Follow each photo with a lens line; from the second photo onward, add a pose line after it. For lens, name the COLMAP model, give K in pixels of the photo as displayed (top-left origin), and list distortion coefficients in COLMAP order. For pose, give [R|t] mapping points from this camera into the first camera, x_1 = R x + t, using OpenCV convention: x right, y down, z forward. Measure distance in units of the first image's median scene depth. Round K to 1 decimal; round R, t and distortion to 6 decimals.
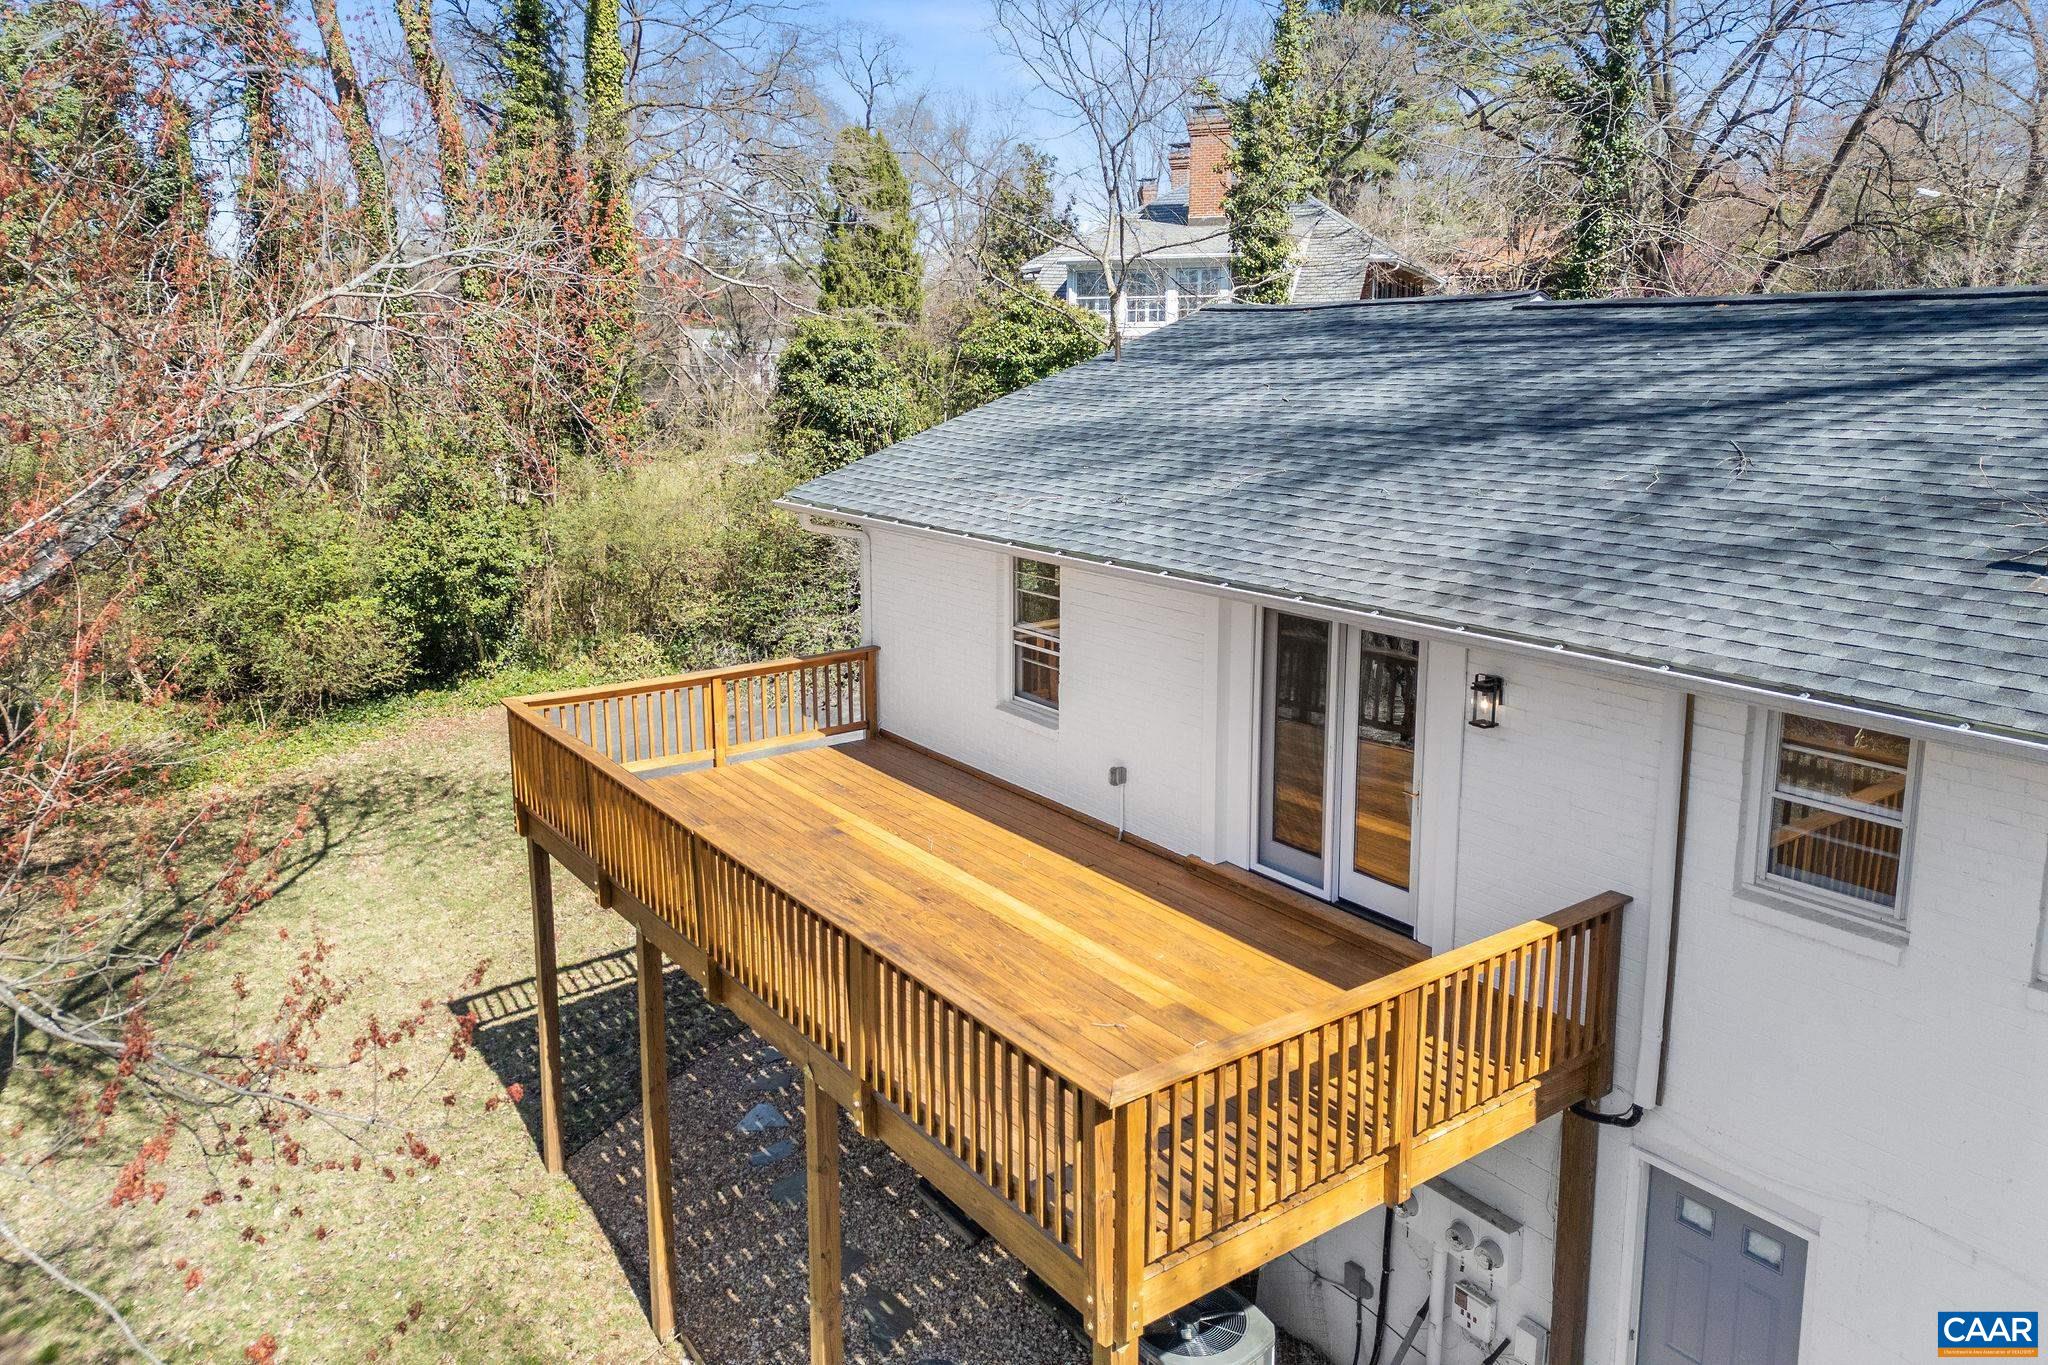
lens RADIAL K [[1434.0, 0, 1029.5], [0, 1434.0, 638.1], [0, 0, 1]] dist [0.049898, -0.043766]
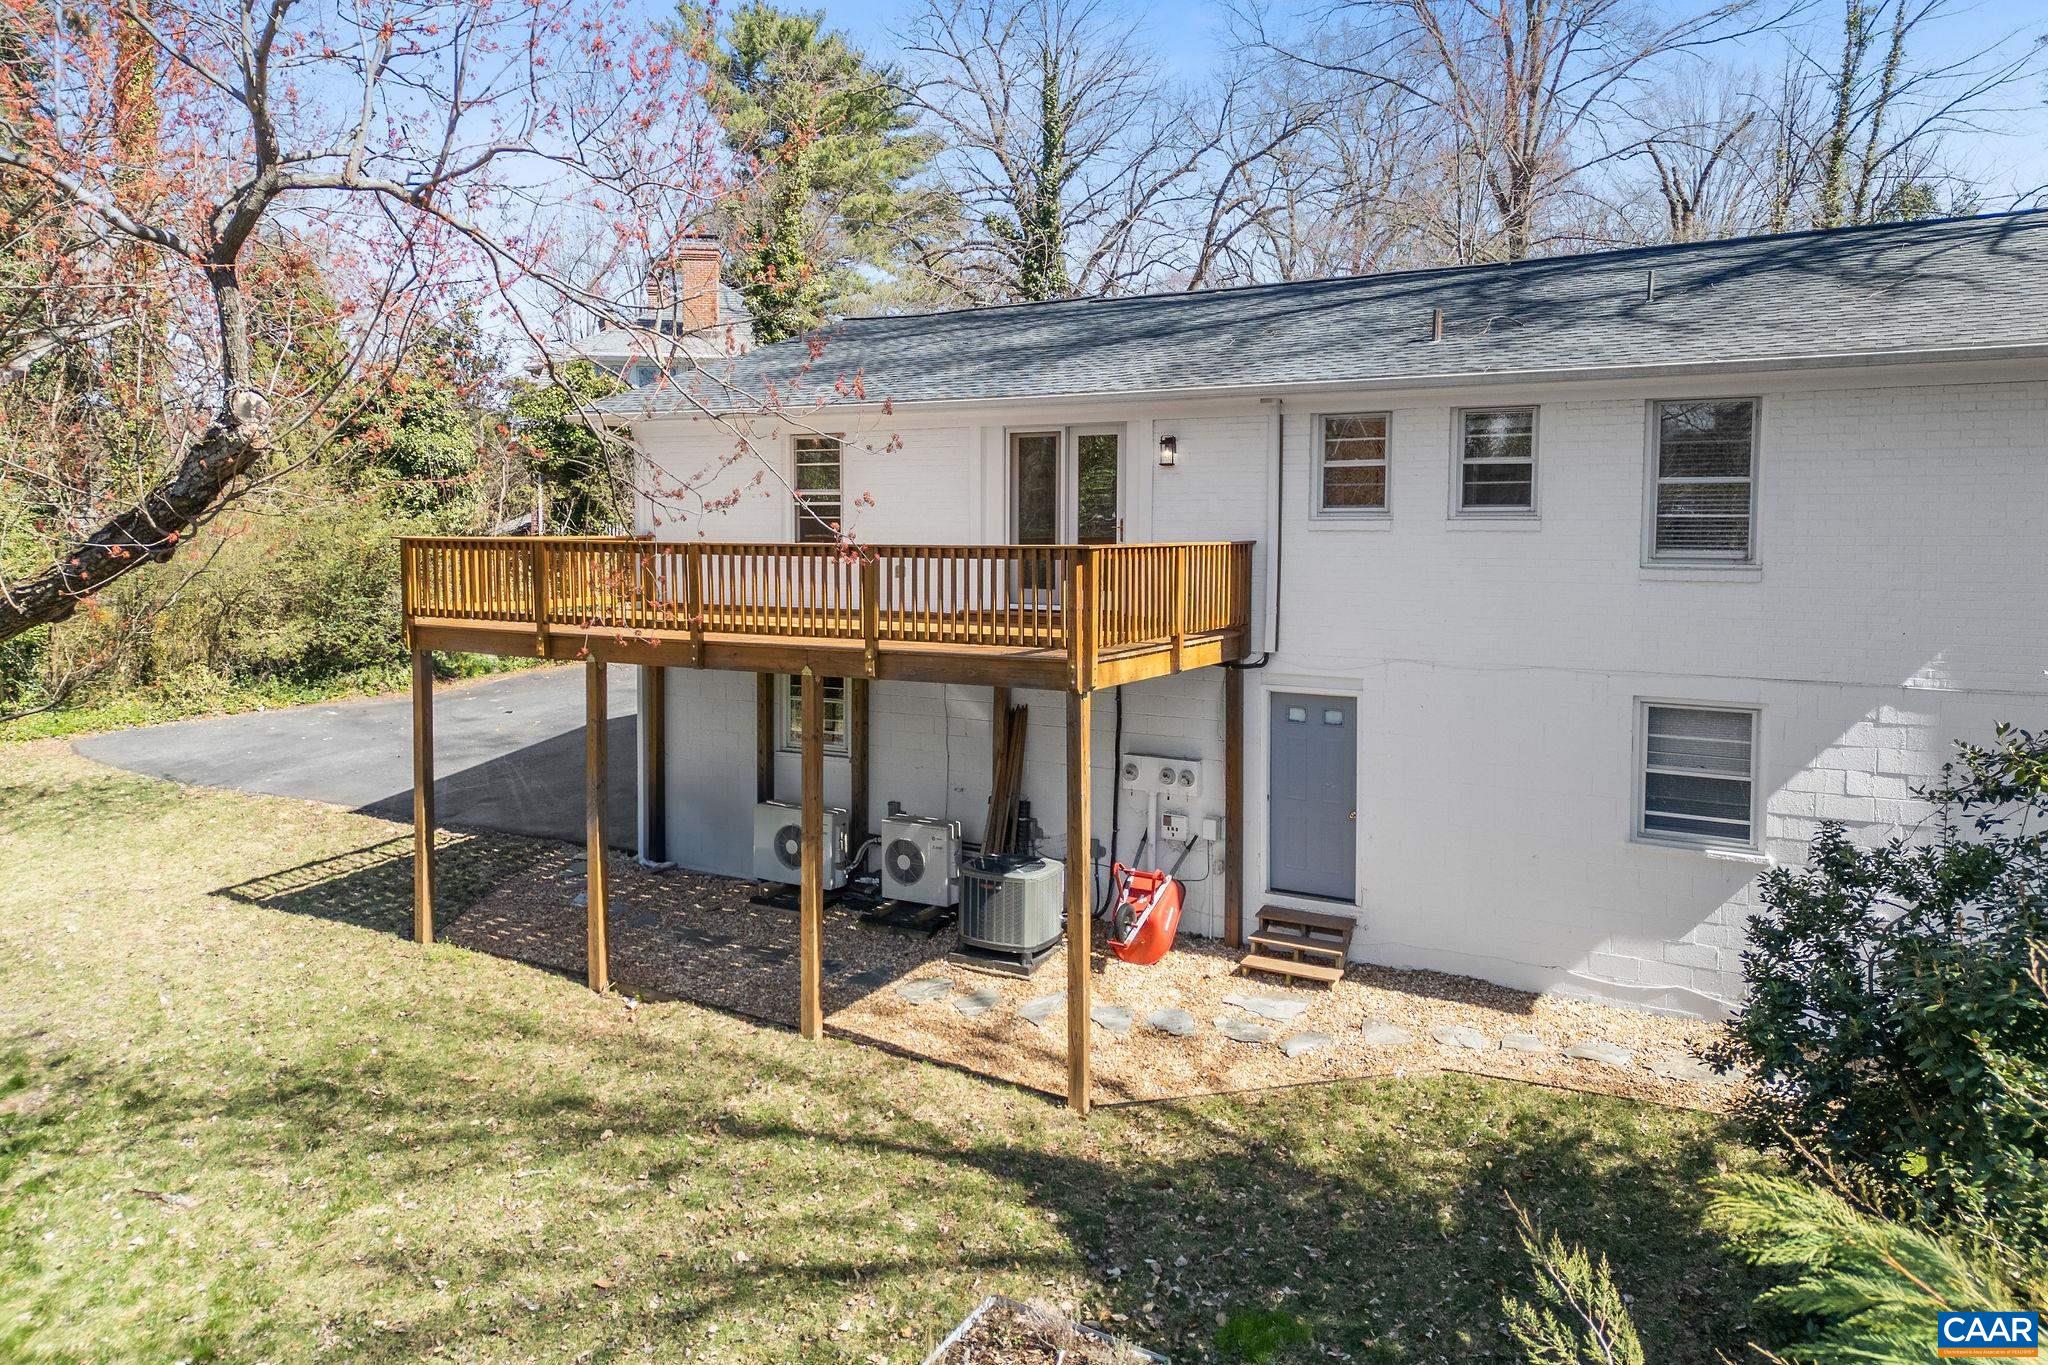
lens RADIAL K [[1421.9, 0, 1024.0], [0, 1421.9, 682.5], [0, 0, 1]] dist [0.144799, -0.165344]
pose [[0.910277, -0.035524, 0.412473, -0.472790], [0.076173, 0.993674, -0.082525, 0.373893], [-0.406932, 0.106540, 0.907224, -0.402379]]
